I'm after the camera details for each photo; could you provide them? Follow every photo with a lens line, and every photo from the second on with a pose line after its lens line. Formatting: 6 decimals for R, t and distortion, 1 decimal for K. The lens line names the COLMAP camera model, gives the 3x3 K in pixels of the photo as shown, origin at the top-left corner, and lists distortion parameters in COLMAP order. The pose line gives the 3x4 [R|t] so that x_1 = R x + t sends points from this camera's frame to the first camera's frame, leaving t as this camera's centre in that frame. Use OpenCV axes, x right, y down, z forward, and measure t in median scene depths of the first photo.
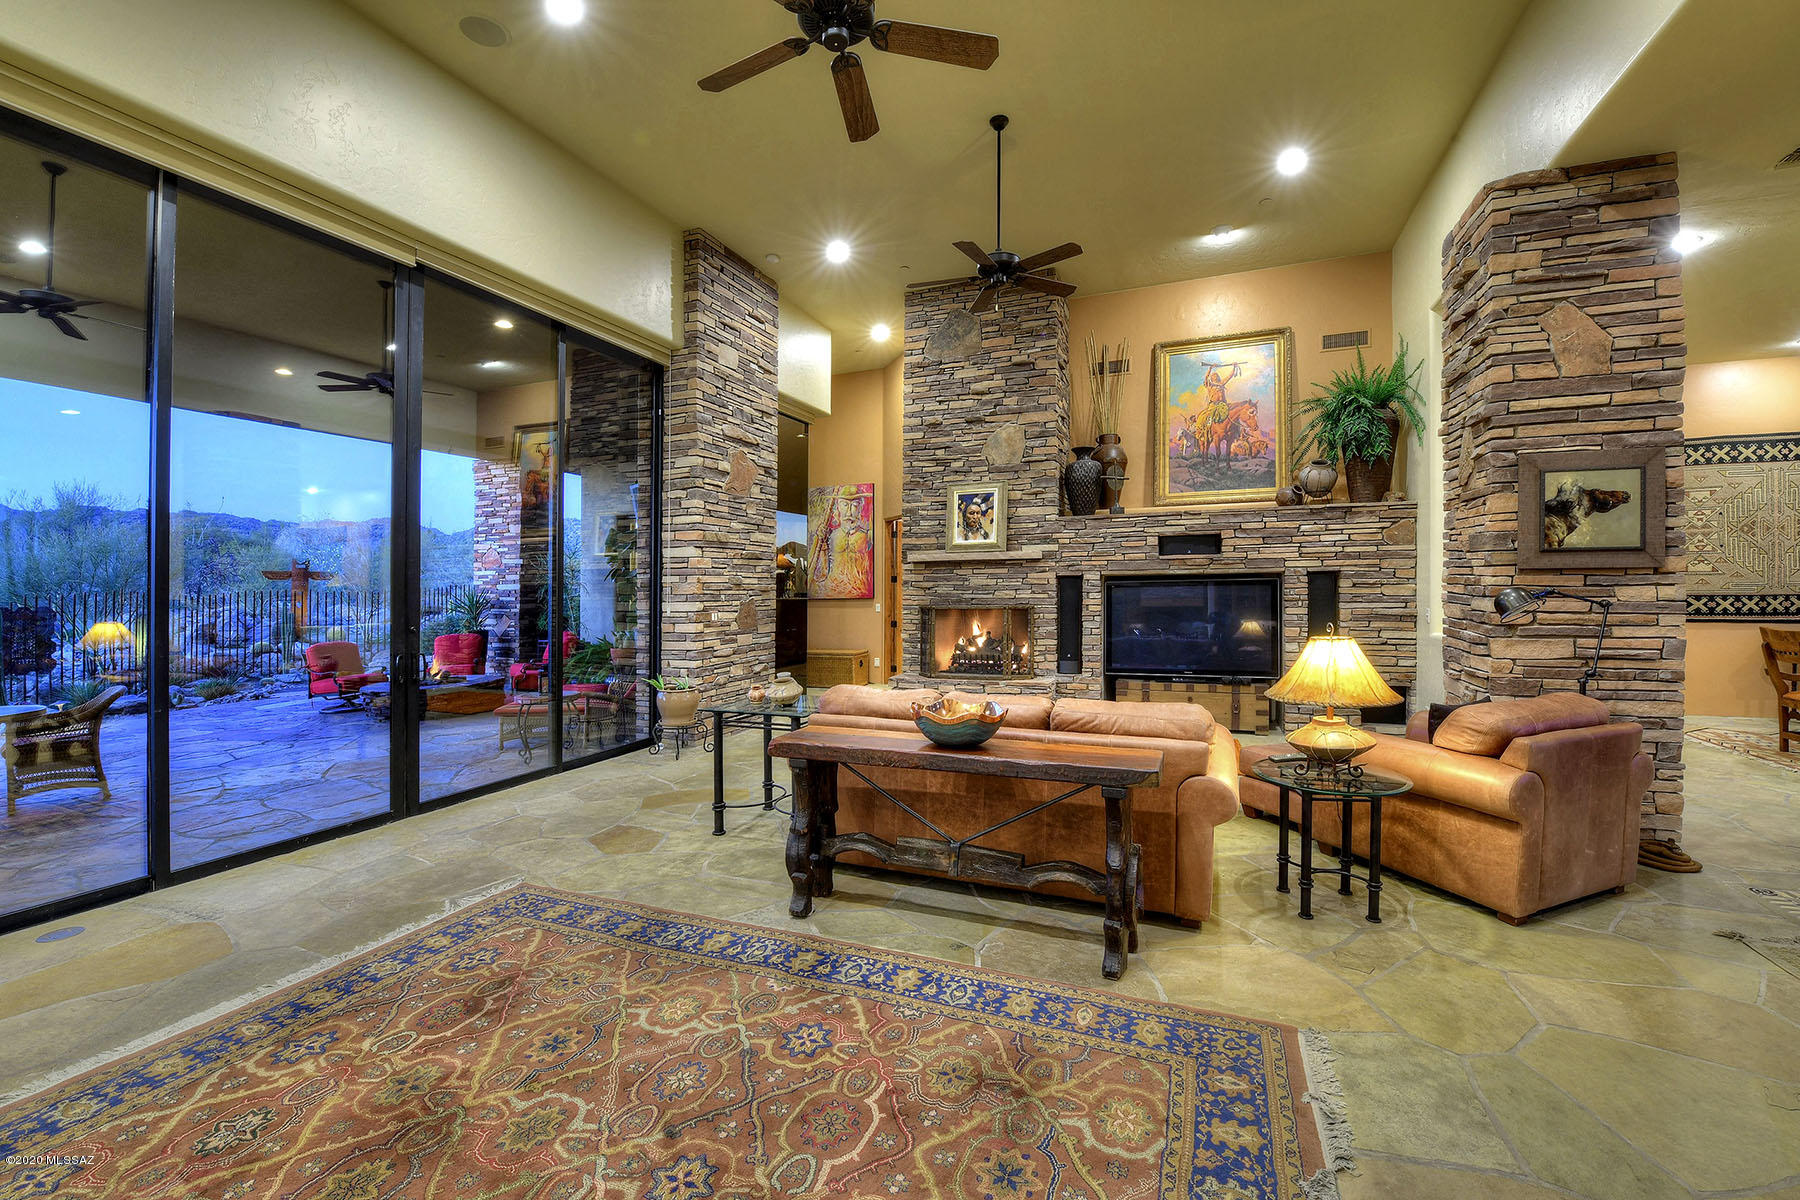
lens RADIAL K [[738.6, 0, 916.3], [0, 738.6, 576.0], [0, 0, 1]] dist [-0.020895, -0.000144]
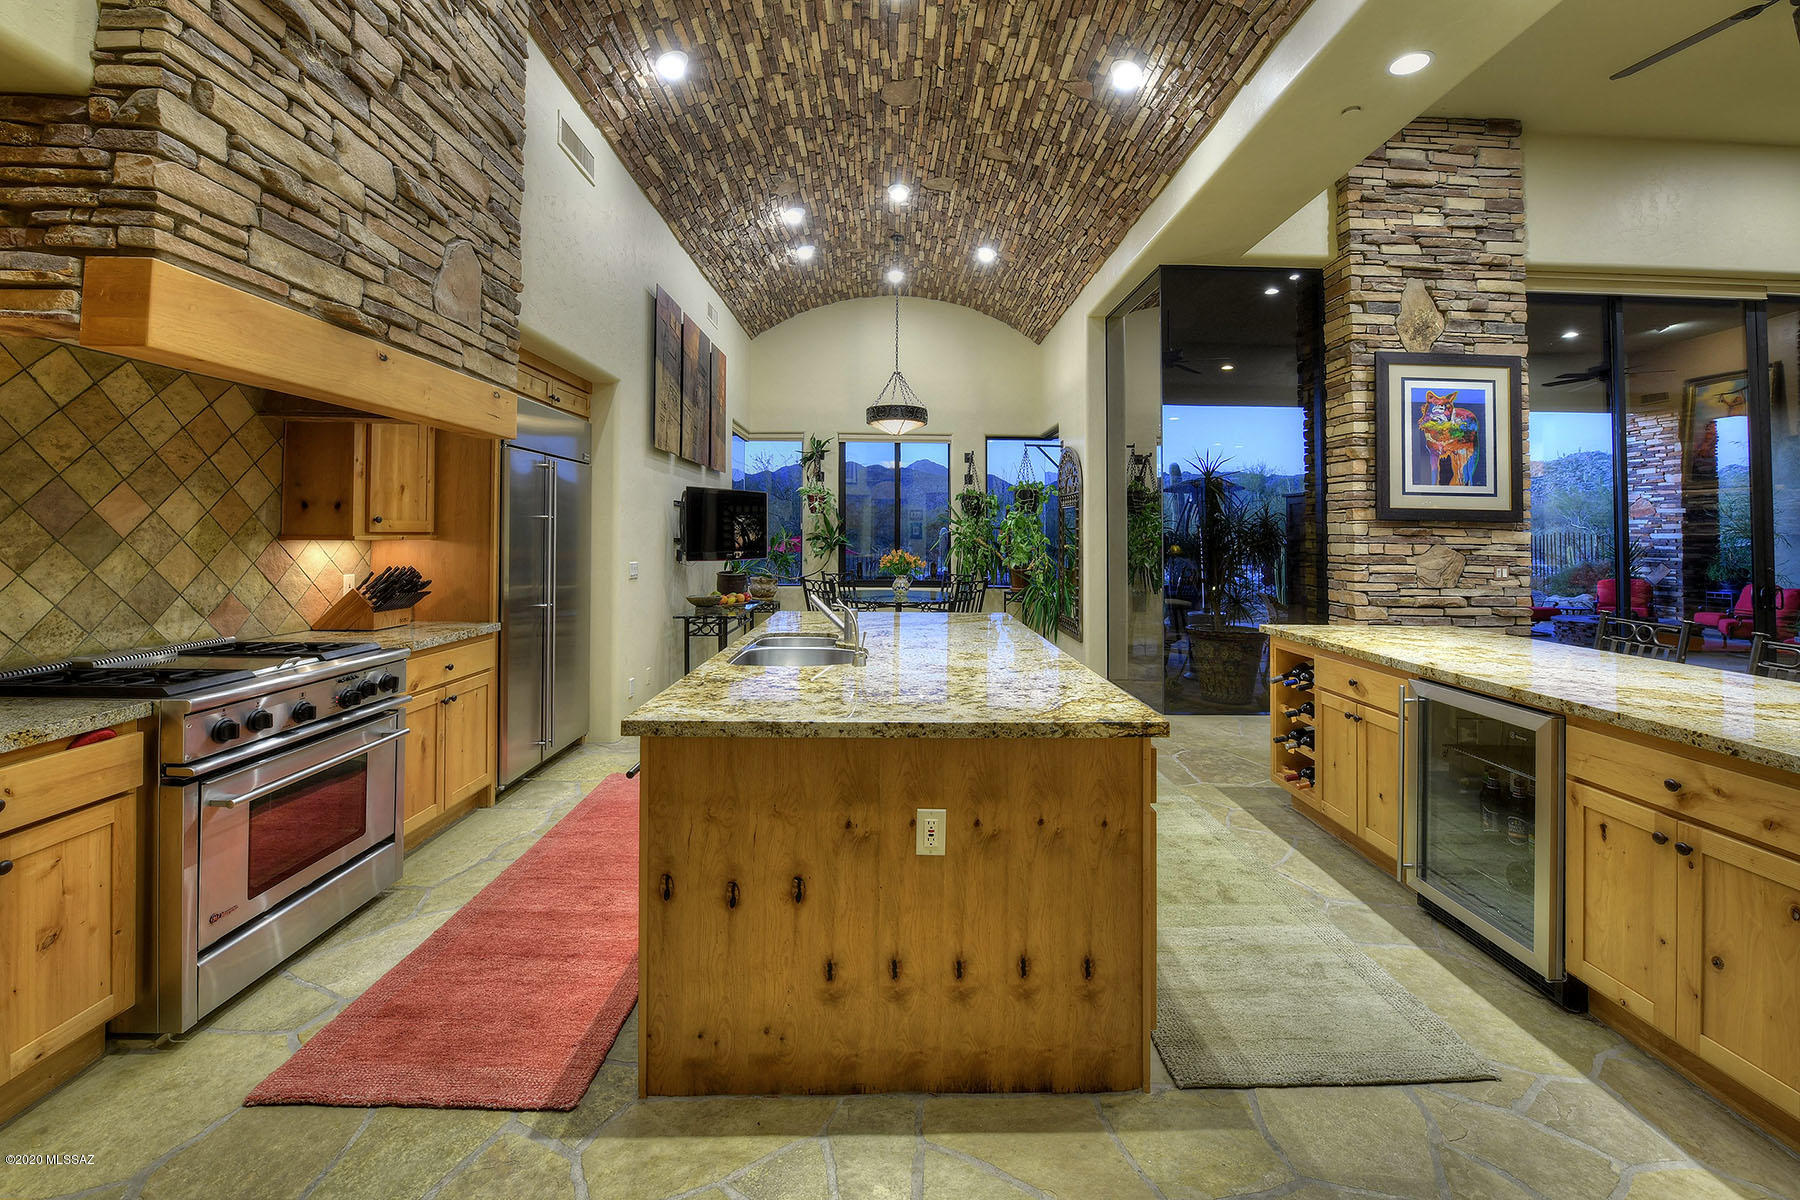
lens RADIAL K [[775.6, 0, 955.9], [0, 775.6, 492.6], [0, 0, 1]] dist [-0.012718, -0.000122]
pose [[0.425266, -0.035112, -0.904387, -0.023787], [0.001329, 0.999270, -0.038170, -0.010349], [0.905067, 0.015030, 0.425002, -0.607639]]
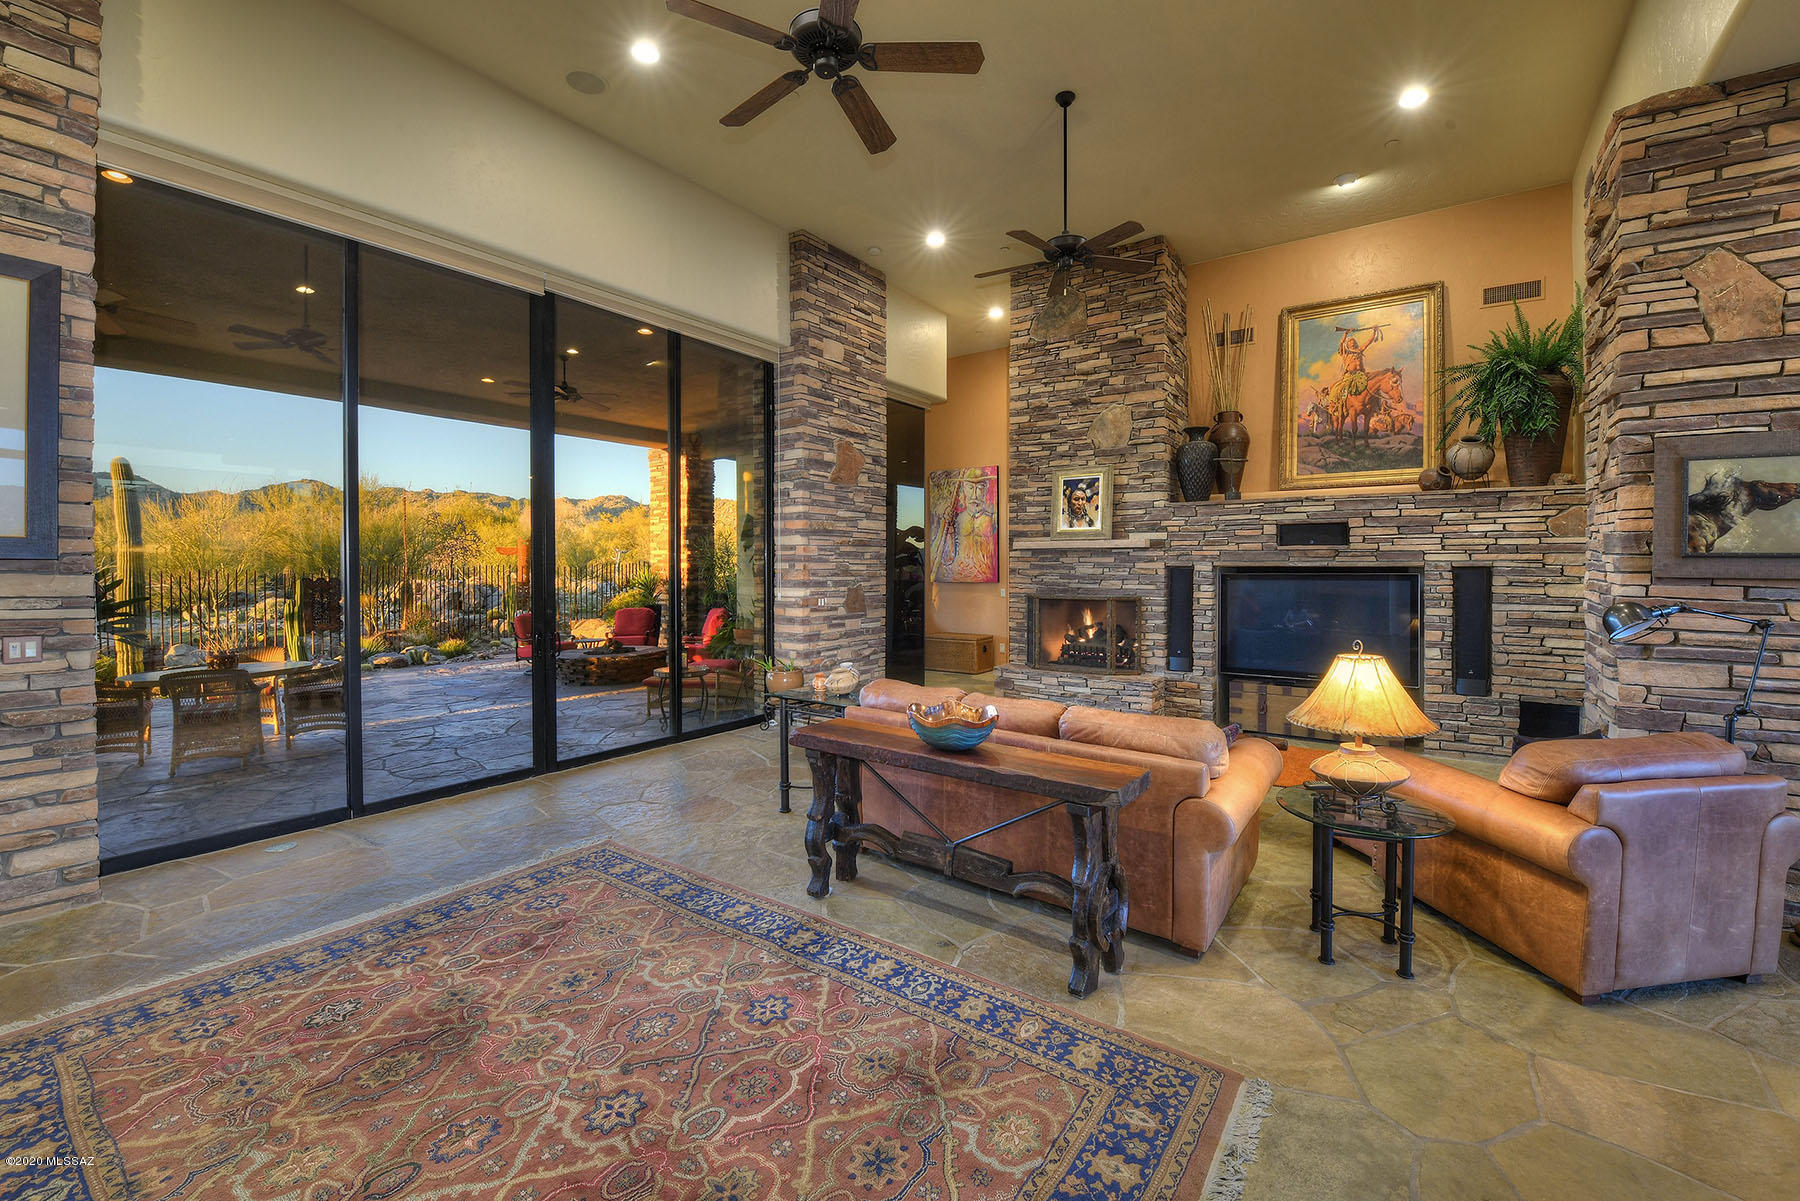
lens RADIAL K [[761.9, 0, 913.4], [0, 761.9, 561.5], [0, 0, 1]] dist [-0.021572, -0.000446]
pose [[0.970073, 0.008910, -0.242651, 0.124974], [-0.005474, 0.999875, 0.014828, -0.020387], [0.242752, -0.013055, 0.970000, -0.012248]]
